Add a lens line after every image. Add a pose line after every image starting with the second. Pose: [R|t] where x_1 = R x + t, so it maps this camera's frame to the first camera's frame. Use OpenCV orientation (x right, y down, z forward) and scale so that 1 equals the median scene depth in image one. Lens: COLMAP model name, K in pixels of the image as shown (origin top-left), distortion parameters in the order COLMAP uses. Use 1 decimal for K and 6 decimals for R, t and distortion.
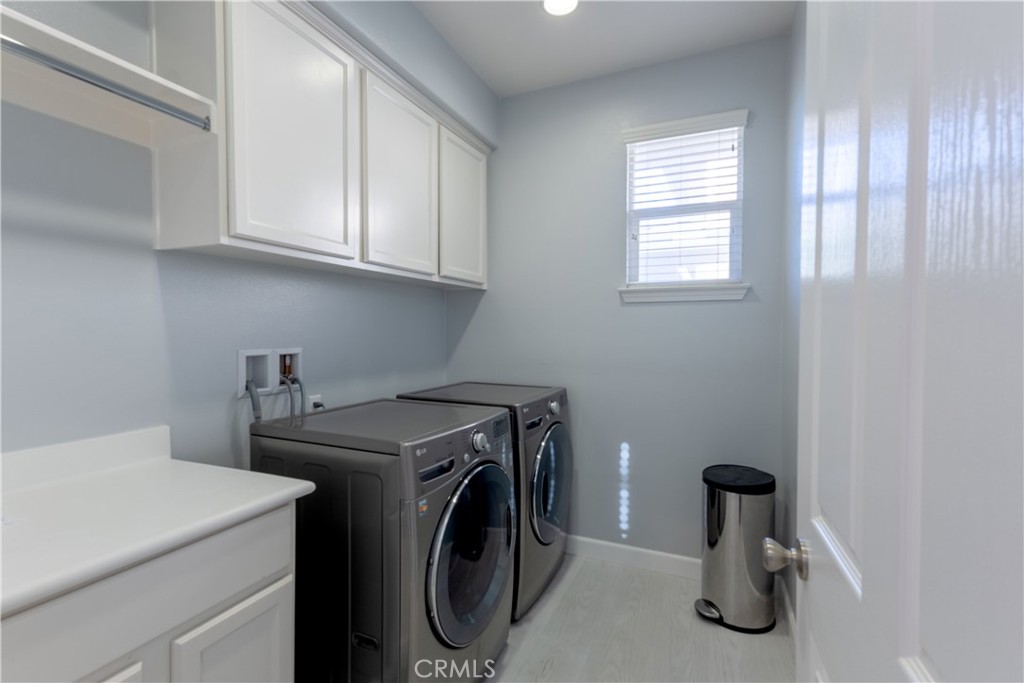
lens RADIAL K [[477.1, 0, 509.5], [0, 477.1, 326.8], [0, 0, 1]] dist [0.012528, 0.000666]
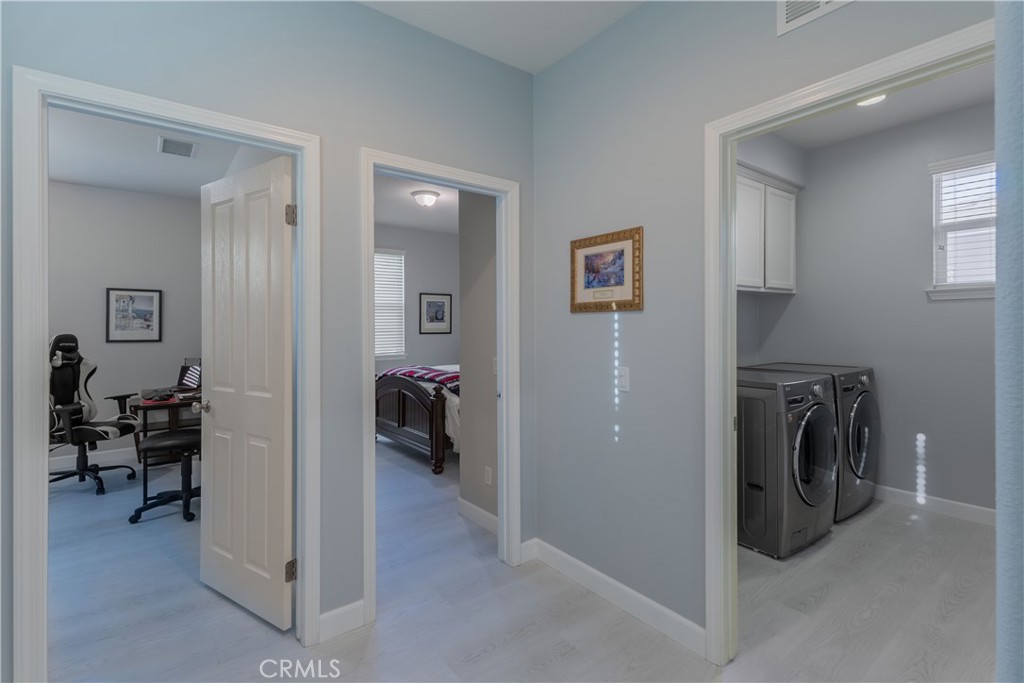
lens RADIAL K [[477.1, 0, 509.5], [0, 477.1, 326.8], [0, 0, 1]] dist [0.012528, 0.000666]
pose [[0.880784, -0.011808, -0.473370, -0.140315], [0.015903, 0.999863, 0.004648, -0.005605], [0.473250, -0.011622, 0.880851, -0.655219]]
